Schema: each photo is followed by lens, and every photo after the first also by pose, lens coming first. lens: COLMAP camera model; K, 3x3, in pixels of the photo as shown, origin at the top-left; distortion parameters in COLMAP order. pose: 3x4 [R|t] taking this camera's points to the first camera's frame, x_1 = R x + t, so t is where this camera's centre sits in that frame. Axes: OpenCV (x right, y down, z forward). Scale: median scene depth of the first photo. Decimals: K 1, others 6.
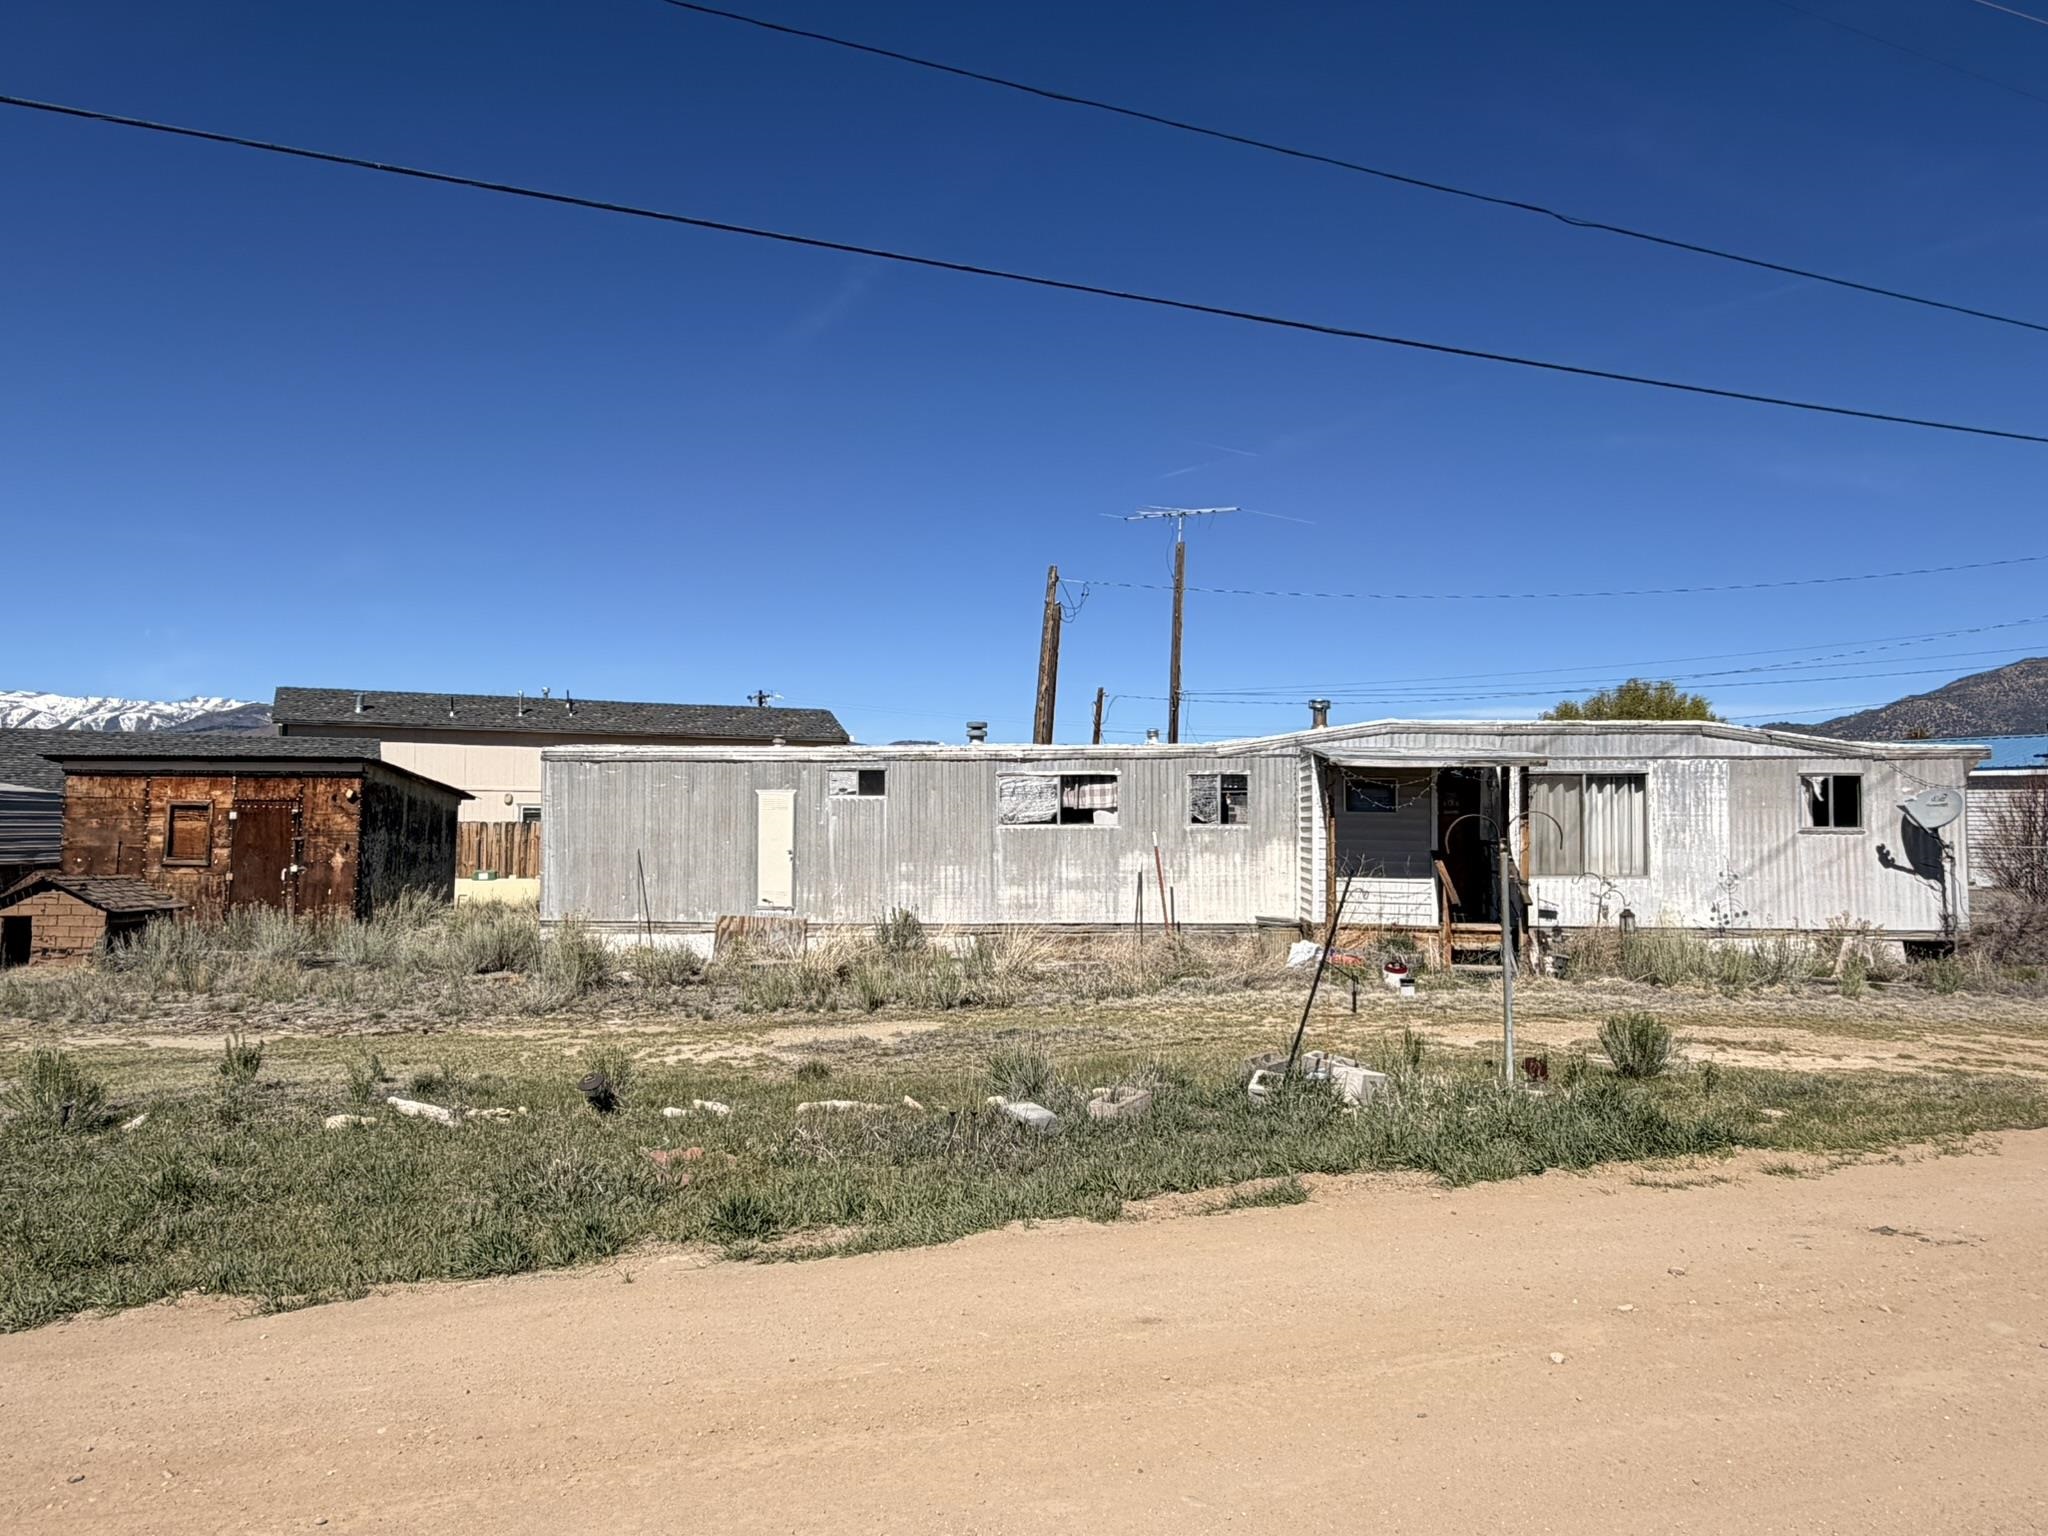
lens RADIAL K [[1414.3, 0, 1024.0], [0, 1414.3, 768.0], [0, 0, 1]] dist [0.002388, 0.002078]
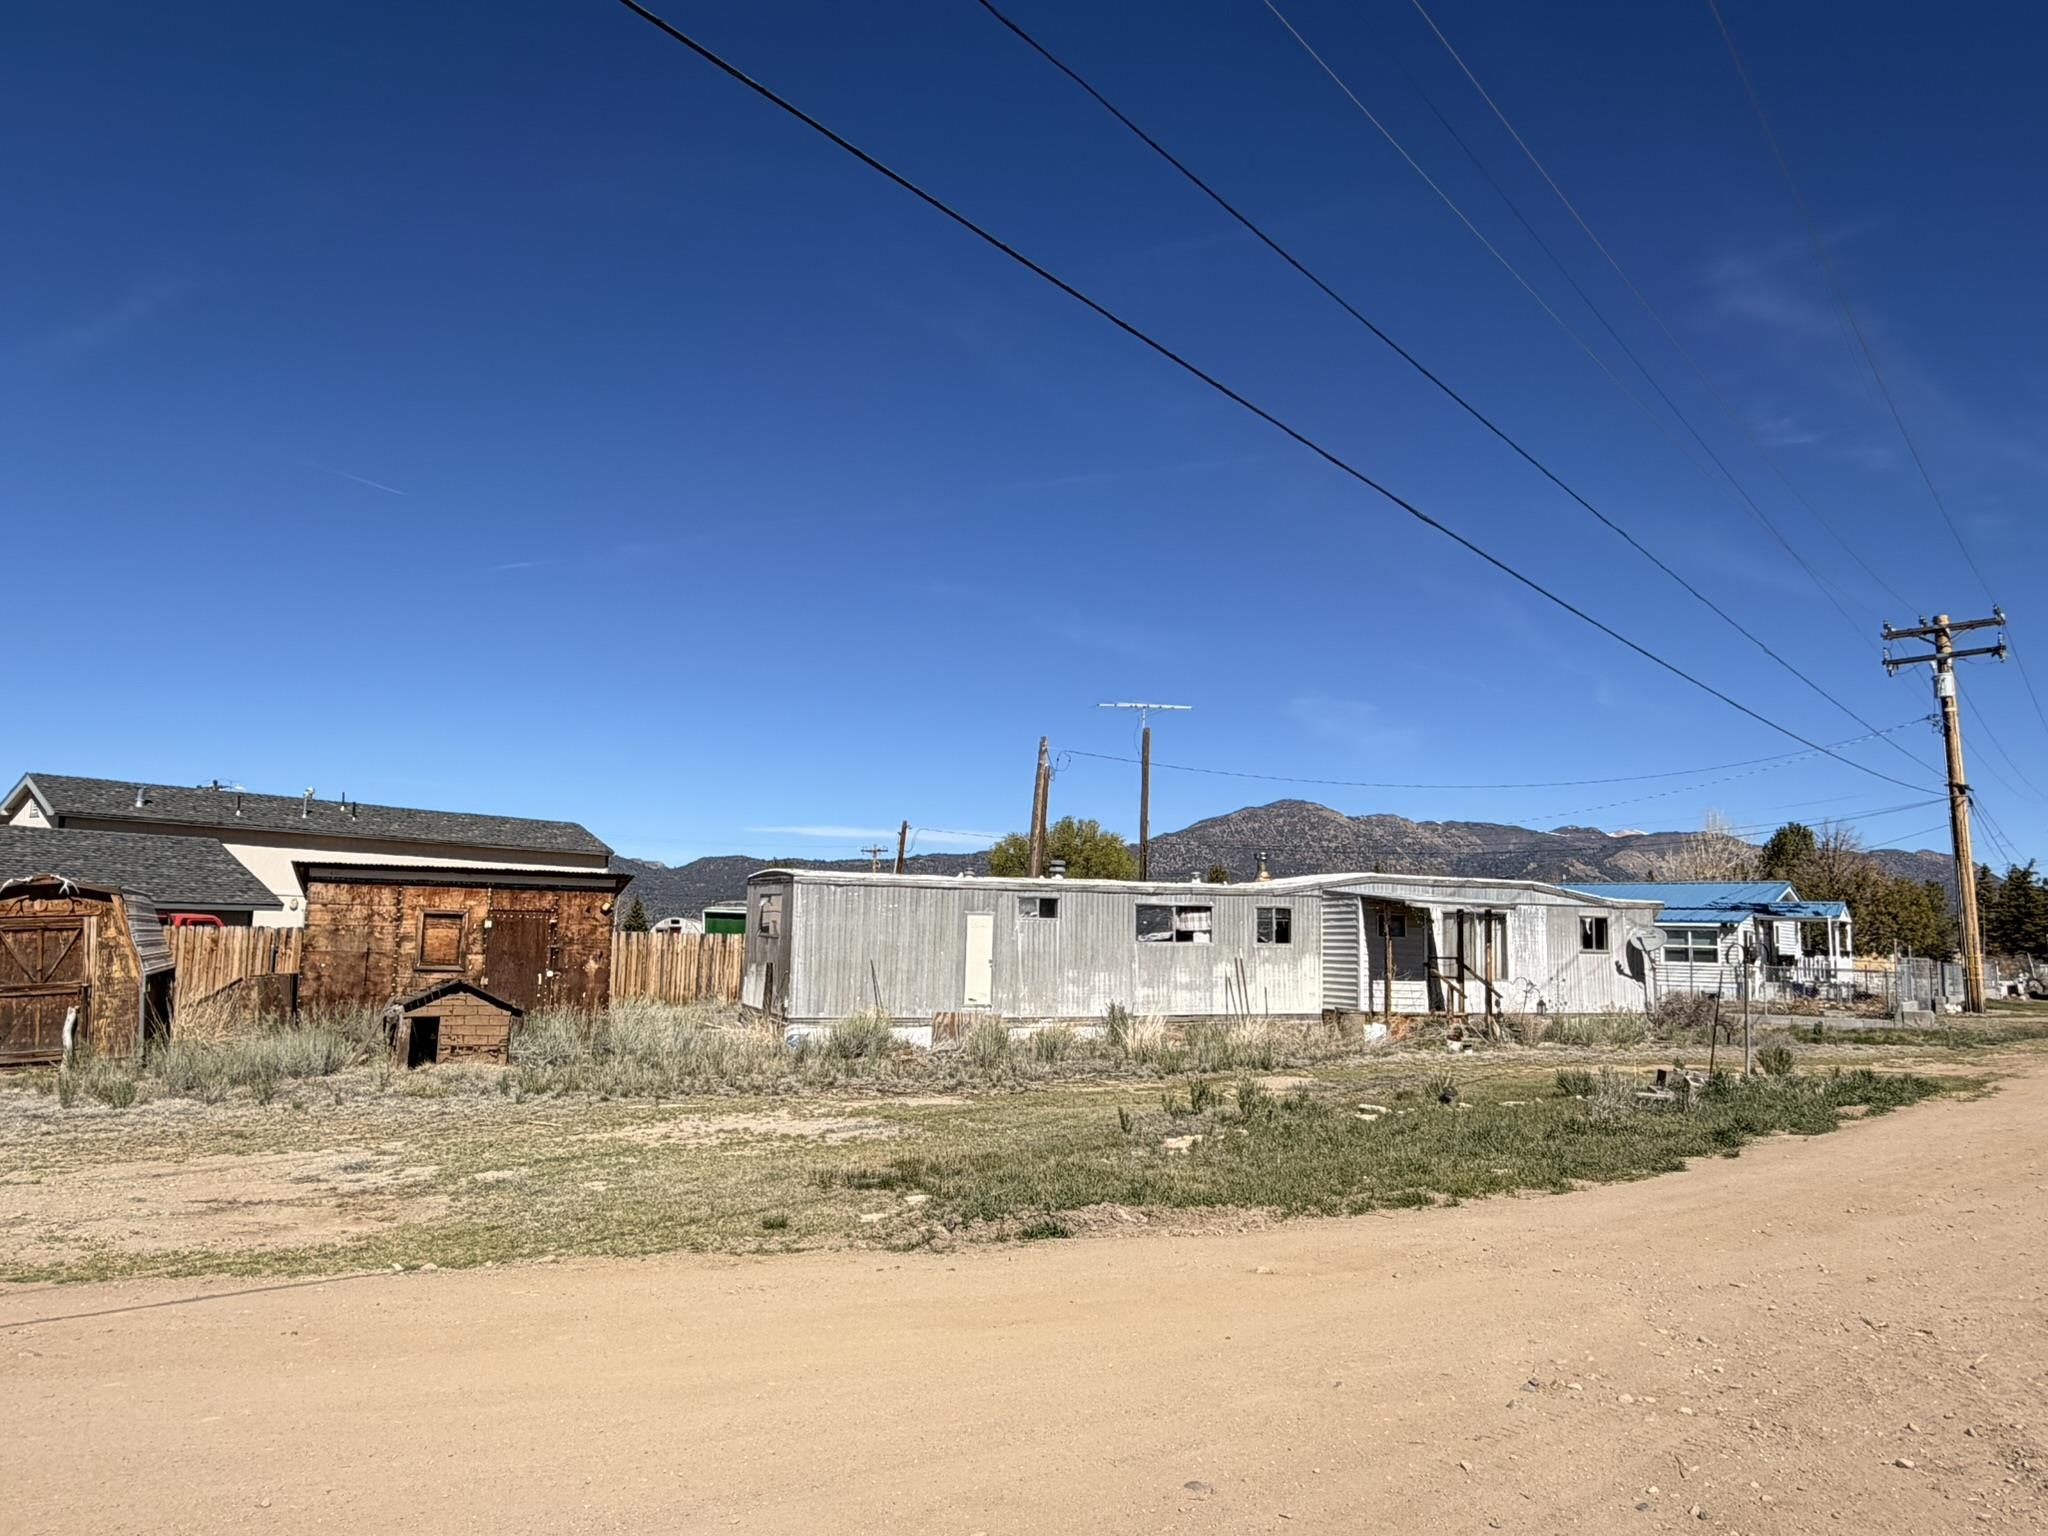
lens RADIAL K [[1414.3, 0, 1024.0], [0, 1414.3, 768.0], [0, 0, 1]] dist [0.002388, 0.002078]
pose [[0.894591, 0.066276, 0.441943, -0.720164], [-0.031147, 0.995784, -0.086283, -0.005028], [-0.445799, 0.063423, 0.892884, -0.164925]]
